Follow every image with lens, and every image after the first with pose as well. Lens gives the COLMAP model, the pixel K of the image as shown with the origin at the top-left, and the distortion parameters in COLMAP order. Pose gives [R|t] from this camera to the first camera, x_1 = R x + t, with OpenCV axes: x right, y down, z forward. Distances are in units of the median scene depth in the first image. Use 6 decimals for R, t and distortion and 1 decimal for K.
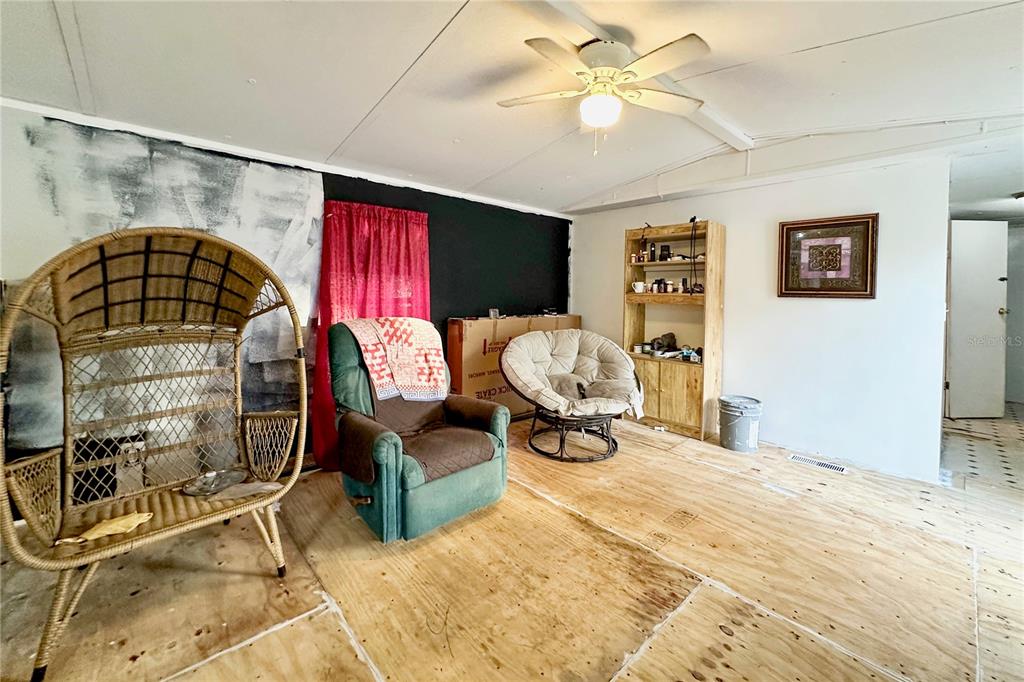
lens RADIAL K [[414.3, 0, 514.0], [0, 414.3, 298.8], [0, 0, 1]] dist [-0.002825, 0.000530]
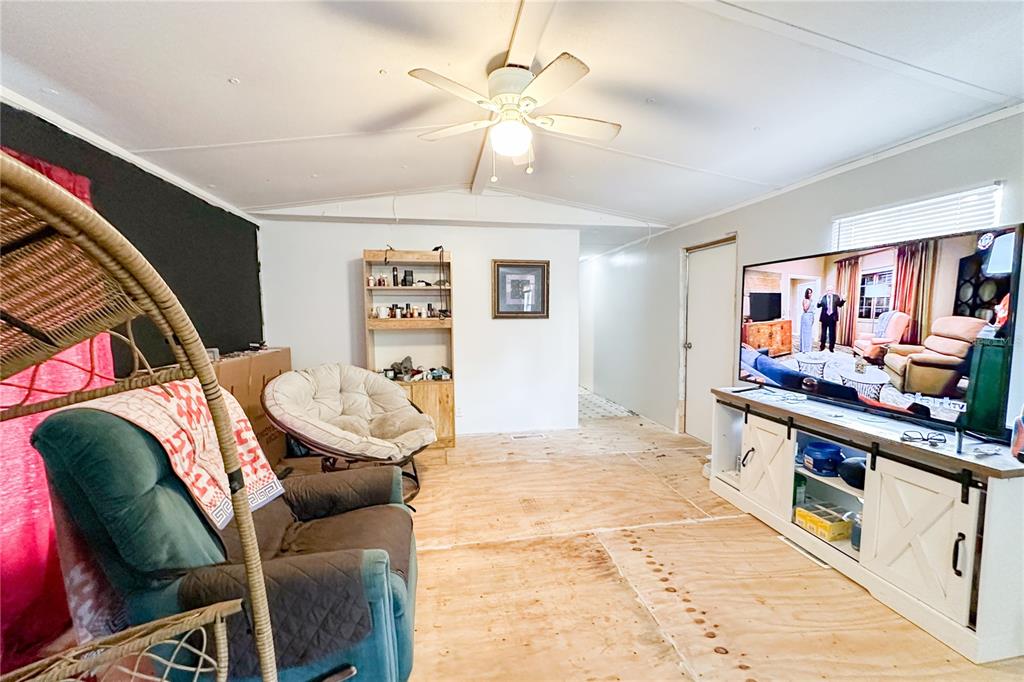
lens RADIAL K [[414.3, 0, 504.8], [0, 414.3, 349.0], [0, 0, 1]] dist [-0.002825, 0.000530]
pose [[0.534609, -0.090867, 0.840200, -0.455472], [0.028896, 0.995587, 0.089286, -0.026962], [-0.844606, -0.023455, 0.534875, 0.312804]]
